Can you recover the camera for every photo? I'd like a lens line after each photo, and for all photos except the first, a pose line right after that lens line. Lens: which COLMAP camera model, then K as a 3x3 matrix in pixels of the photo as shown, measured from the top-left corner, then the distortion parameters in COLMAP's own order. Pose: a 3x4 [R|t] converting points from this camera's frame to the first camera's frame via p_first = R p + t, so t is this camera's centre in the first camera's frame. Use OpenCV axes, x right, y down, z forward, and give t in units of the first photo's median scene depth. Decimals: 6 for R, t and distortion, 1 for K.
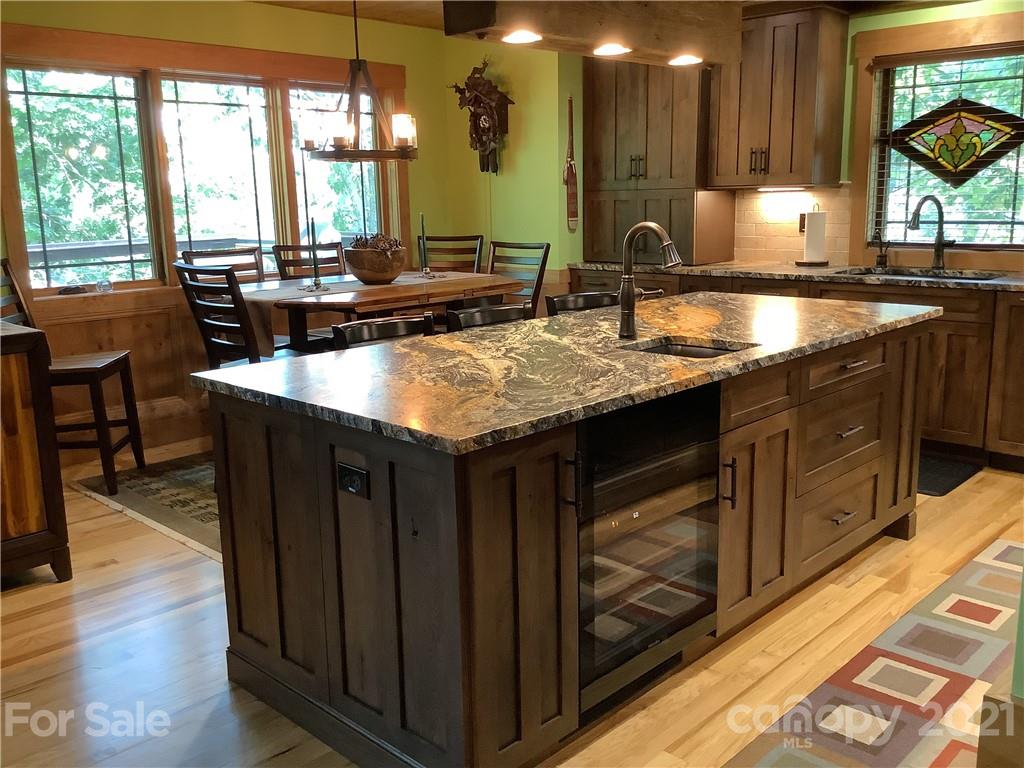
lens RADIAL K [[931.9, 0, 509.0], [0, 931.9, 380.4], [0, 0, 1]] dist [0.100207, -0.196762]
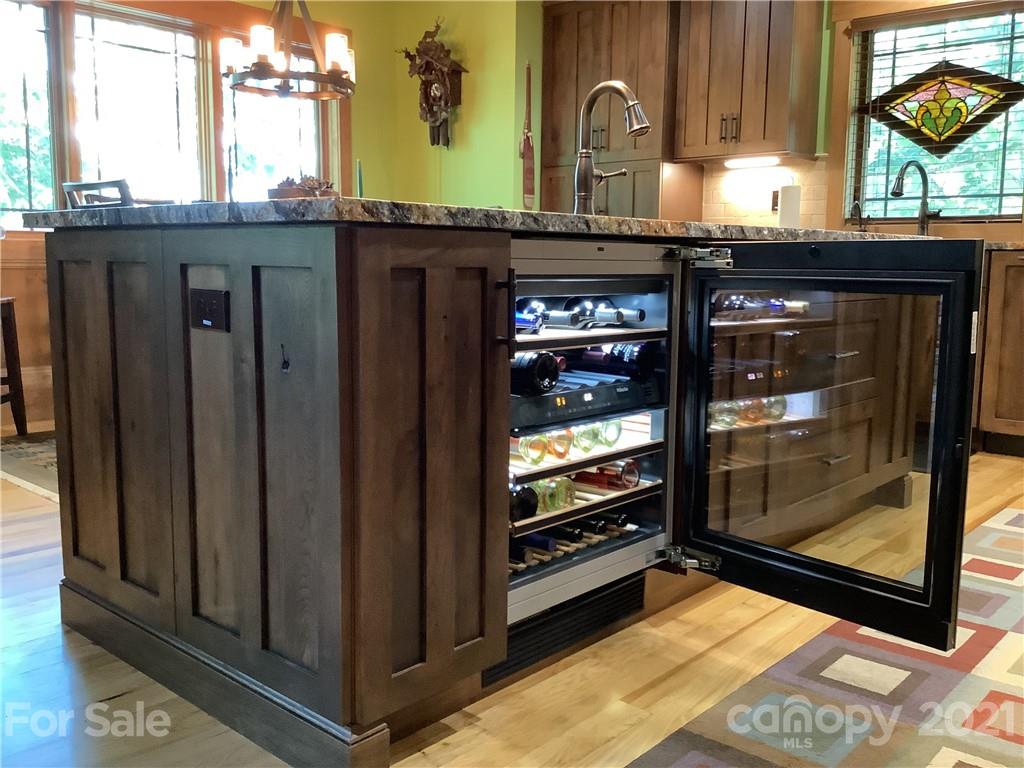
lens RADIAL K [[935.7, 0, 508.0], [0, 935.7, 382.6], [0, 0, 1]] dist [0.089912, -0.187160]
pose [[0.998837, 0.025382, 0.040990, 0.017458], [-0.022496, 0.997336, -0.069394, 0.091557], [-0.042642, 0.068392, 0.996747, 0.108858]]
